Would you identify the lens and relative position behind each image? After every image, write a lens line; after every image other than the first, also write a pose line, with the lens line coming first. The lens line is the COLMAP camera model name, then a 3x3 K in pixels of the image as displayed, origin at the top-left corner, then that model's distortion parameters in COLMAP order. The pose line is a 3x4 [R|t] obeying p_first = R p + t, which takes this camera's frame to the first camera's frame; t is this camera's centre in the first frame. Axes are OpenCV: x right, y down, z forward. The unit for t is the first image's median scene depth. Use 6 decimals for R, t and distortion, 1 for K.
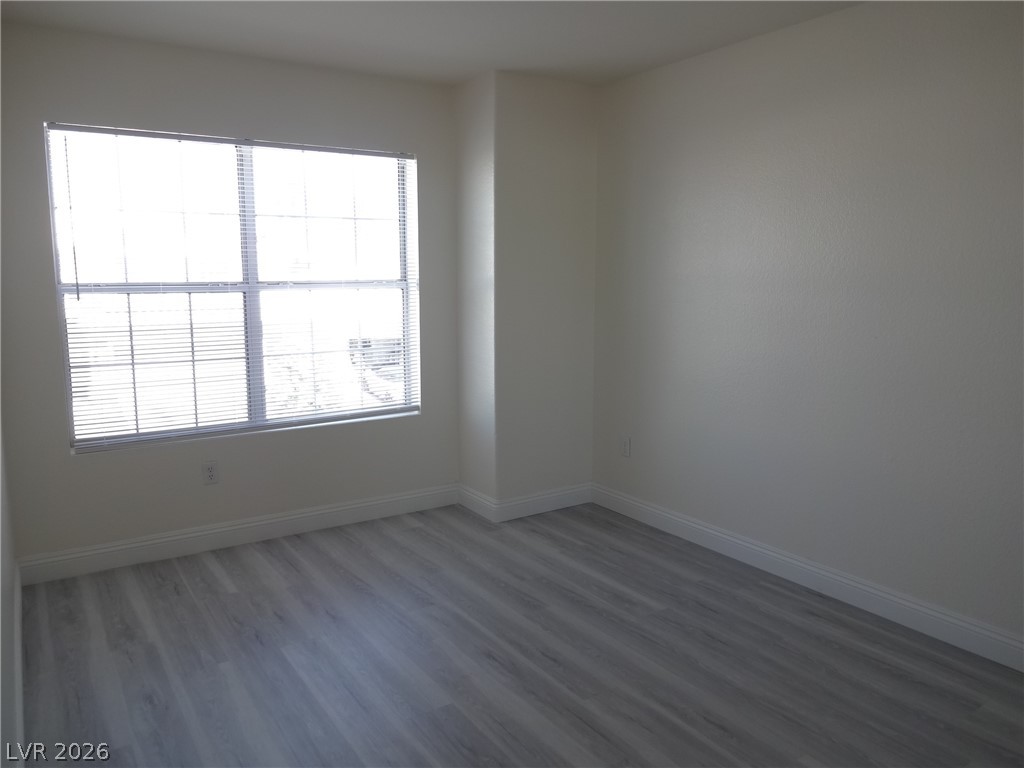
lens RADIAL K [[752.1, 0, 513.1], [0, 752.1, 383.4], [0, 0, 1]] dist [-0.020679, 0.004615]
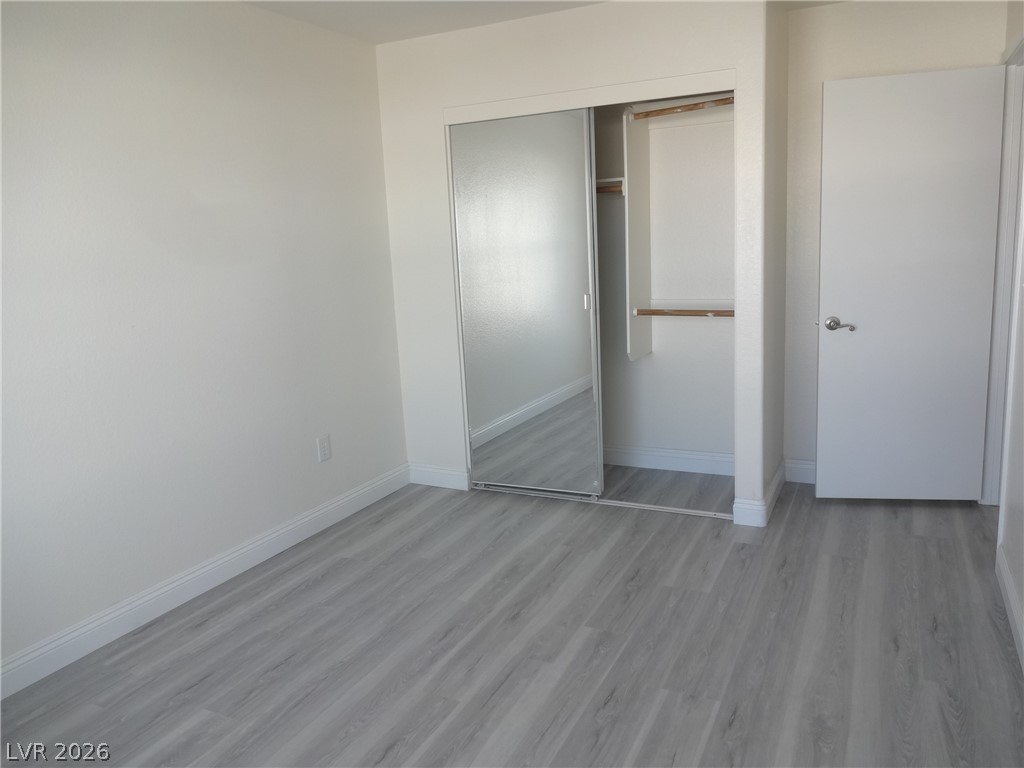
lens RADIAL K [[752.1, 0, 520.3], [0, 752.1, 381.2], [0, 0, 1]] dist [-0.020679, 0.004615]
pose [[-0.499158, -0.135793, 0.855805, -0.590204], [0.175785, 0.951239, 0.253464, -0.154582], [-0.848493, 0.276956, -0.450948, 1.072225]]
